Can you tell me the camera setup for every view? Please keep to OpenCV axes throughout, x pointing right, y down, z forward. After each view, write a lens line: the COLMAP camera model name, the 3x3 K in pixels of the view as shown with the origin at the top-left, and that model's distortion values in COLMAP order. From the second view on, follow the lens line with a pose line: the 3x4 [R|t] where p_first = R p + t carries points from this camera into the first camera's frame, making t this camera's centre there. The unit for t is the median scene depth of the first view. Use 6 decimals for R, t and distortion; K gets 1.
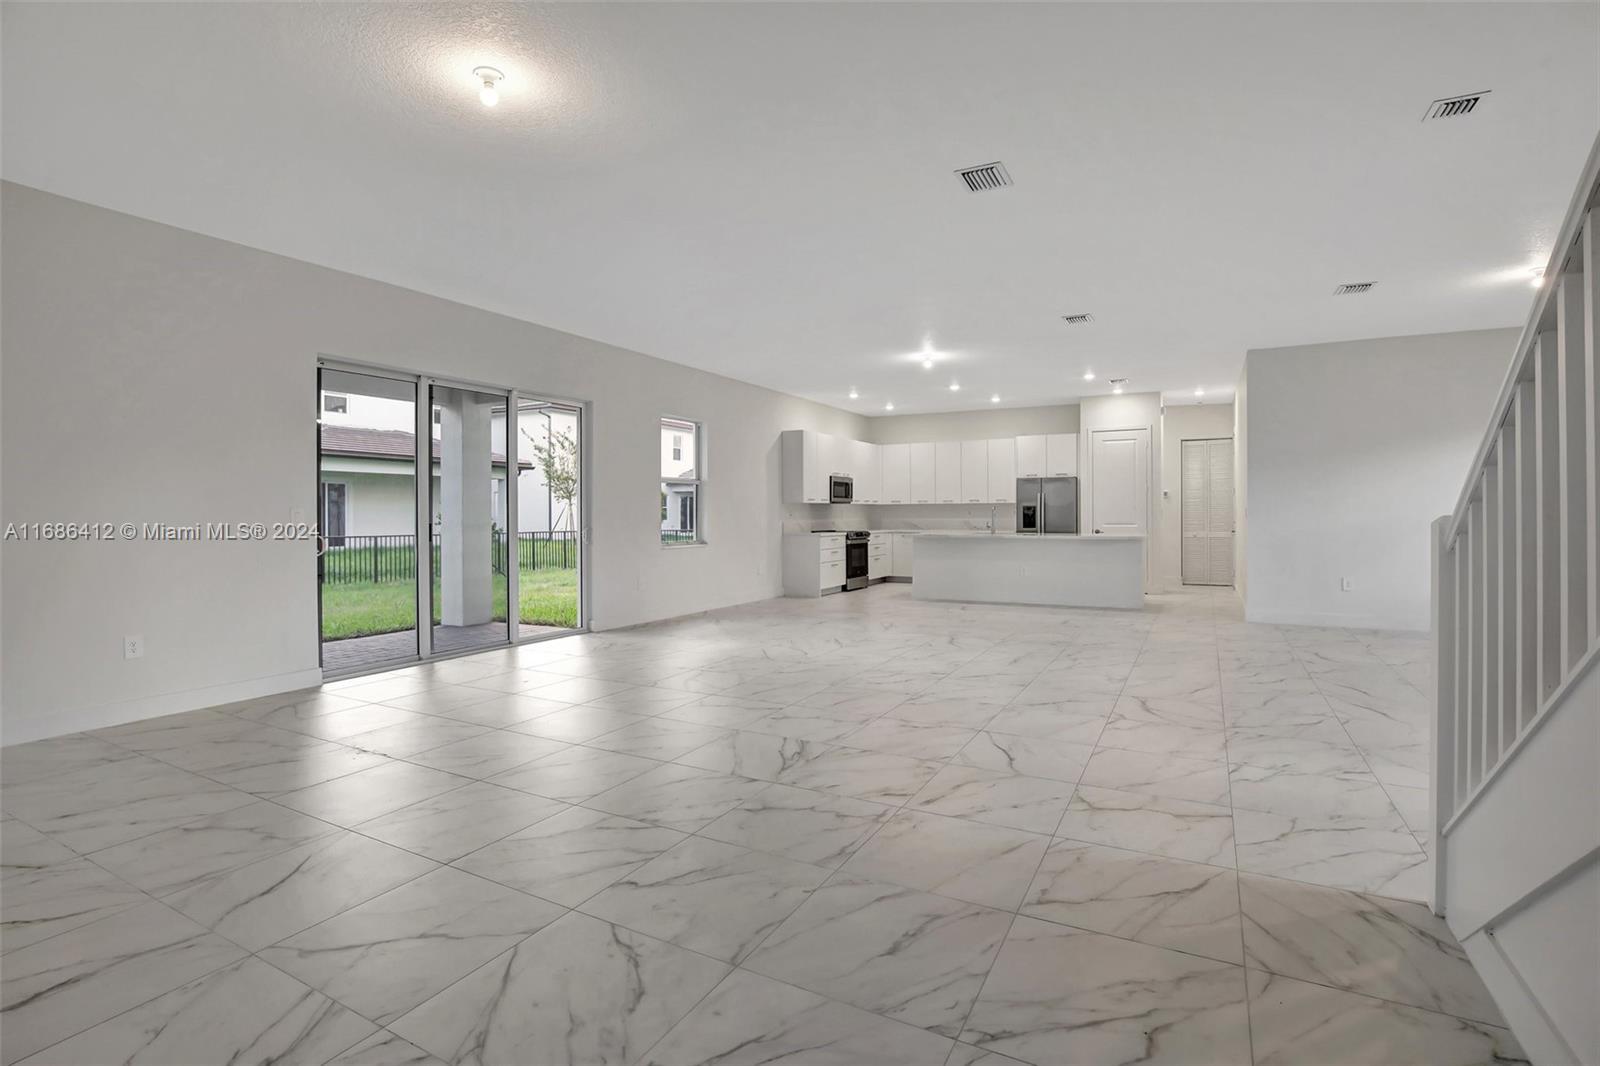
lens RADIAL K [[746.1, 0, 810.4], [0, 746.1, 506.2], [0, 0, 1]] dist [-0.027417, 0.002166]
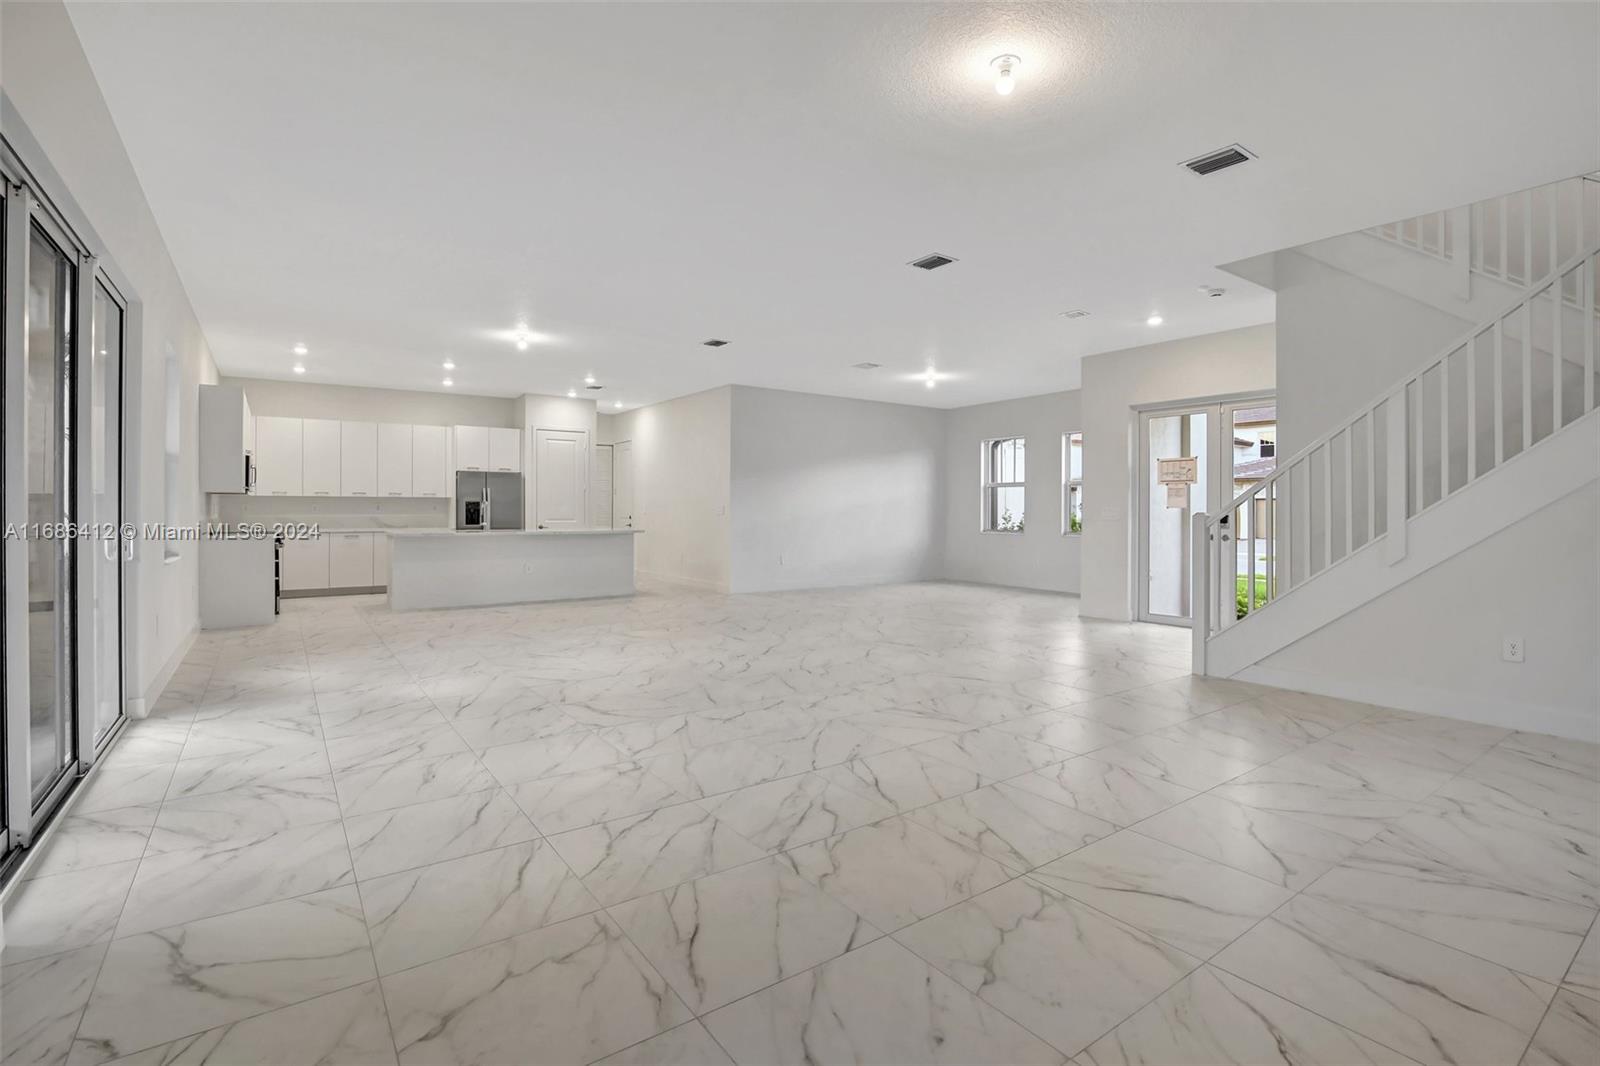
lens RADIAL K [[748.7, 0, 809.5], [0, 748.7, 512.9], [0, 0, 1]] dist [-0.032510, 0.000656]
pose [[0.438804, -0.000227, 0.898583, -0.533590], [-0.012584, 0.999900, 0.006398, 0.004573], [-0.898495, -0.014115, 0.438757, 0.297528]]
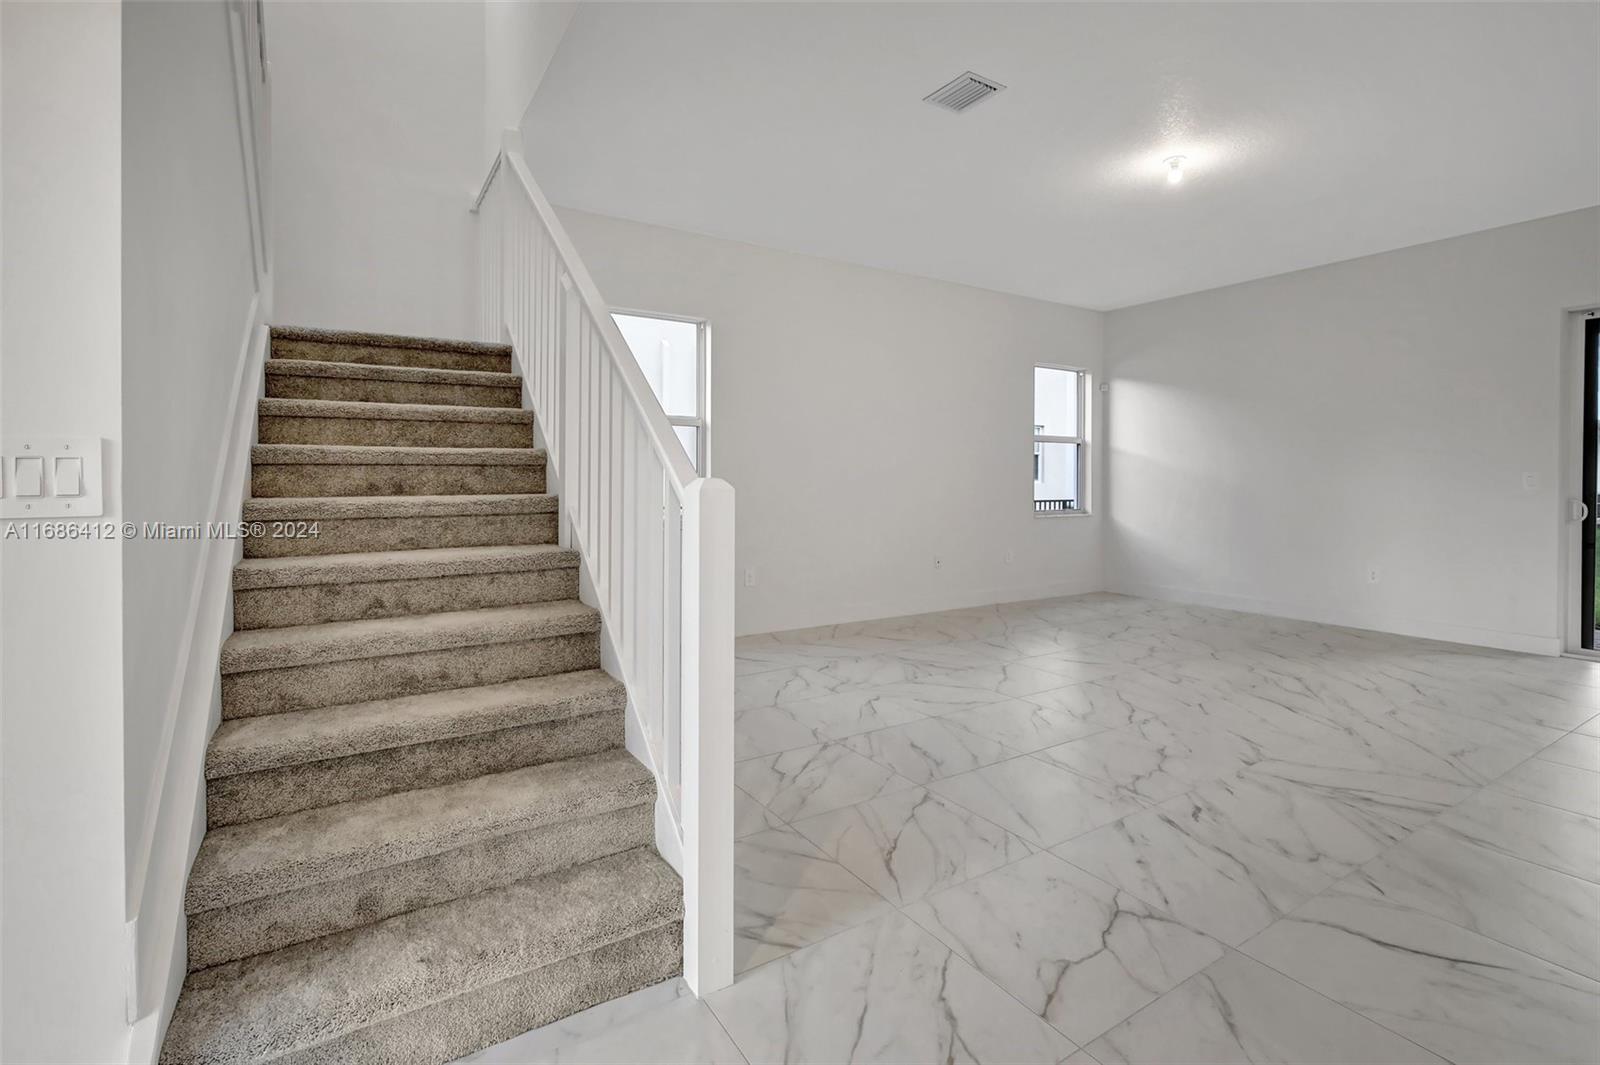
lens RADIAL K [[738.8, 0, 808.3], [0, 738.8, 480.4], [0, 0, 1]] dist [-0.018383, 0.000179]
pose [[-0.492735, 0.003865, -0.870171, 0.411895], [0.006651, 0.999978, 0.000676, 0.004249], [0.870154, -0.005455, -0.492750, 0.404361]]
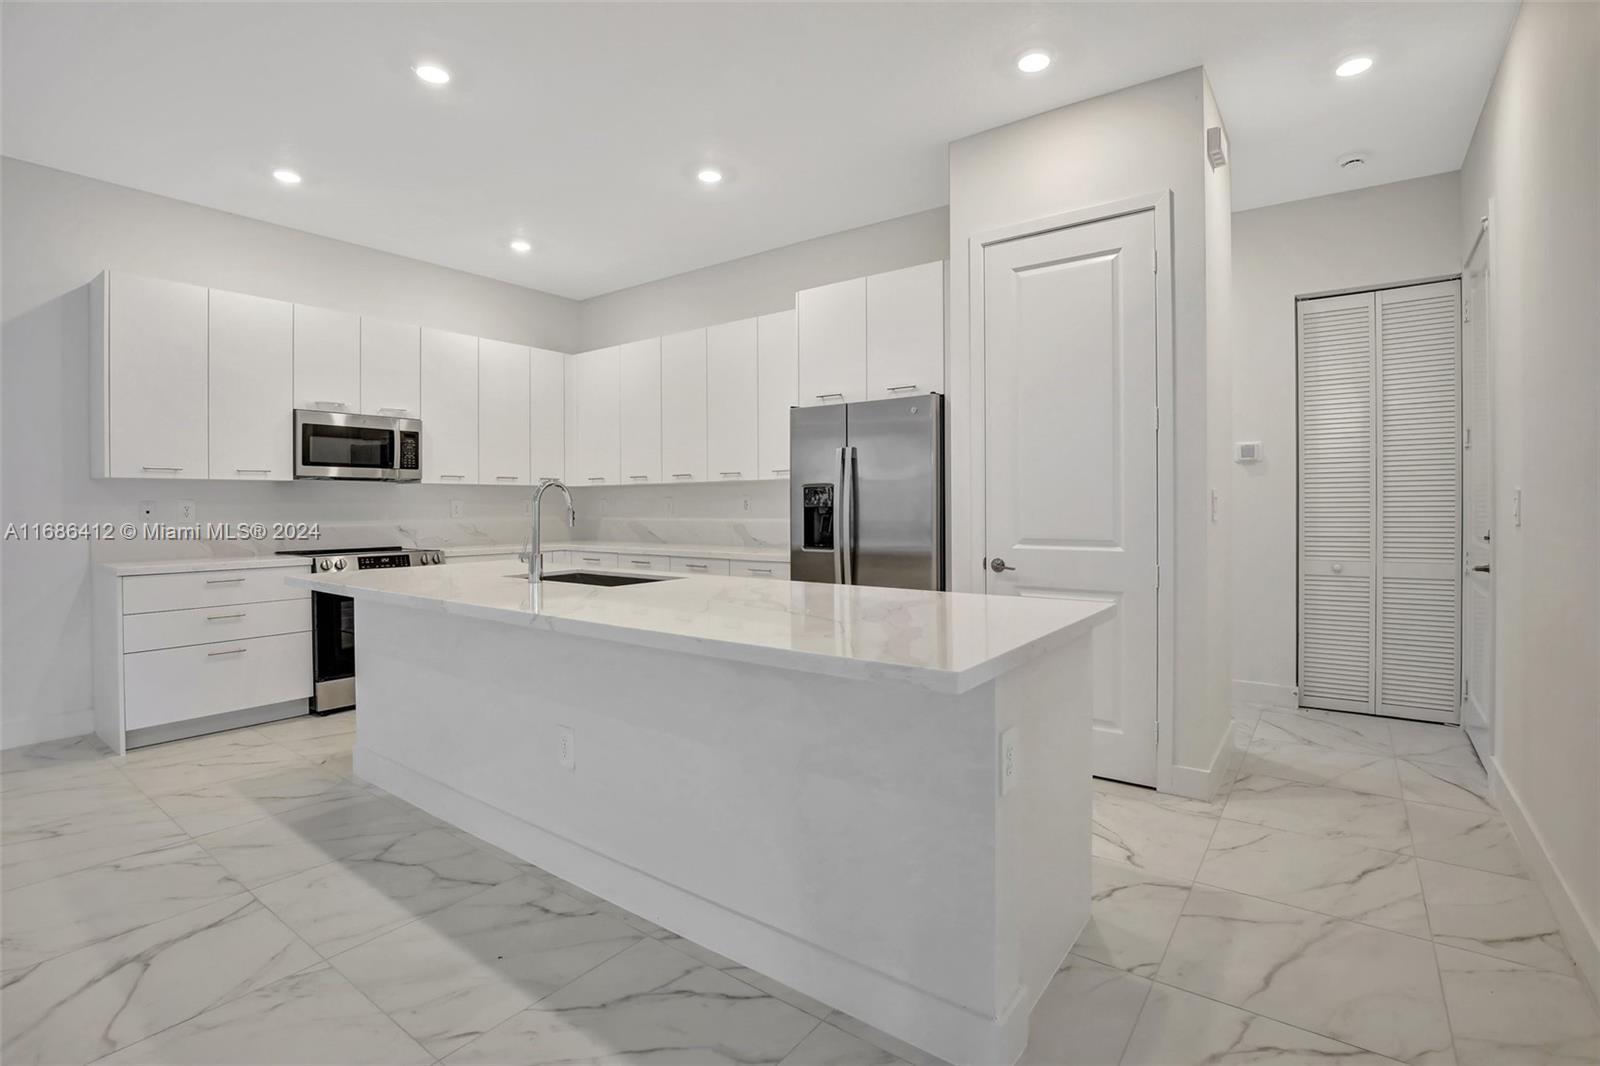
lens RADIAL K [[746.1, 0, 810.4], [0, 746.1, 506.2], [0, 0, 1]] dist [-0.027417, 0.002166]
pose [[0.989959, -0.000669, -0.141351, 0.496602], [0.002367, 0.999927, 0.011847, 0.007668], [0.141333, -0.012063, 0.989889, 0.957830]]
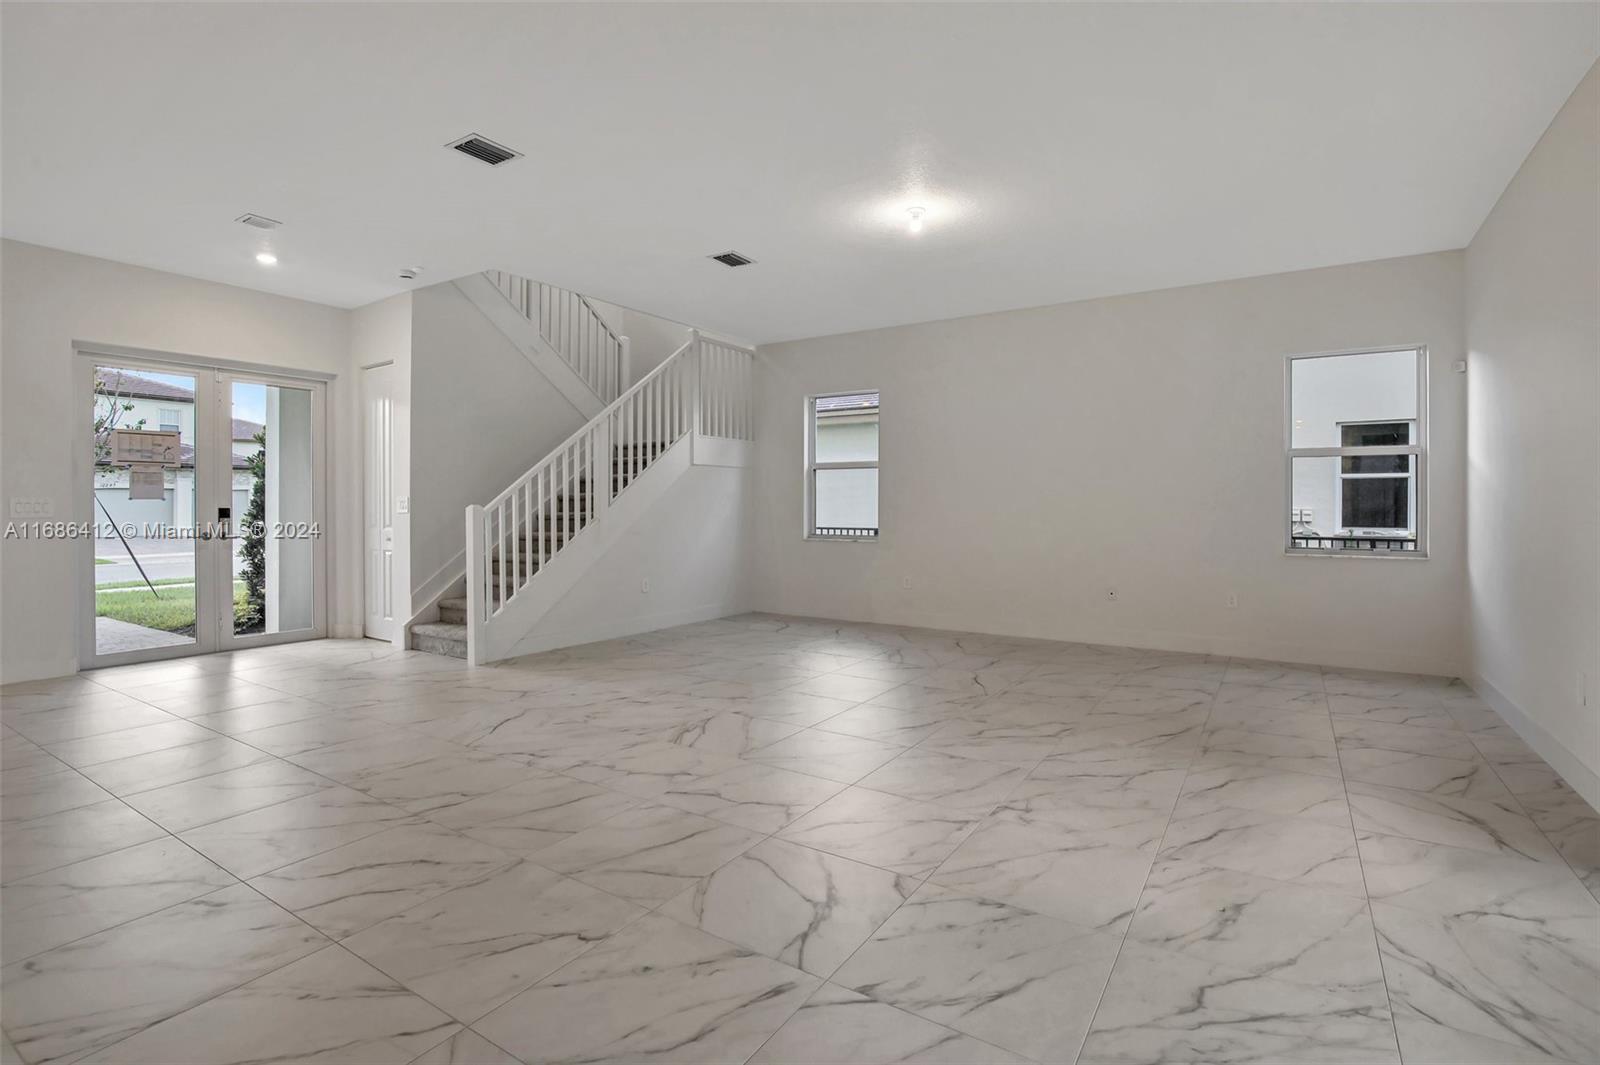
lens RADIAL K [[755.9, 0, 811.9], [0, 755.9, 507.1], [0, 0, 1]] dist [-0.028502, 0.001161]
pose [[-0.997178, 0.001272, 0.075066, -0.125172], [0.000825, 0.999982, -0.005996, 0.010268], [-0.075072, -0.005917, -0.997161, 0.948672]]
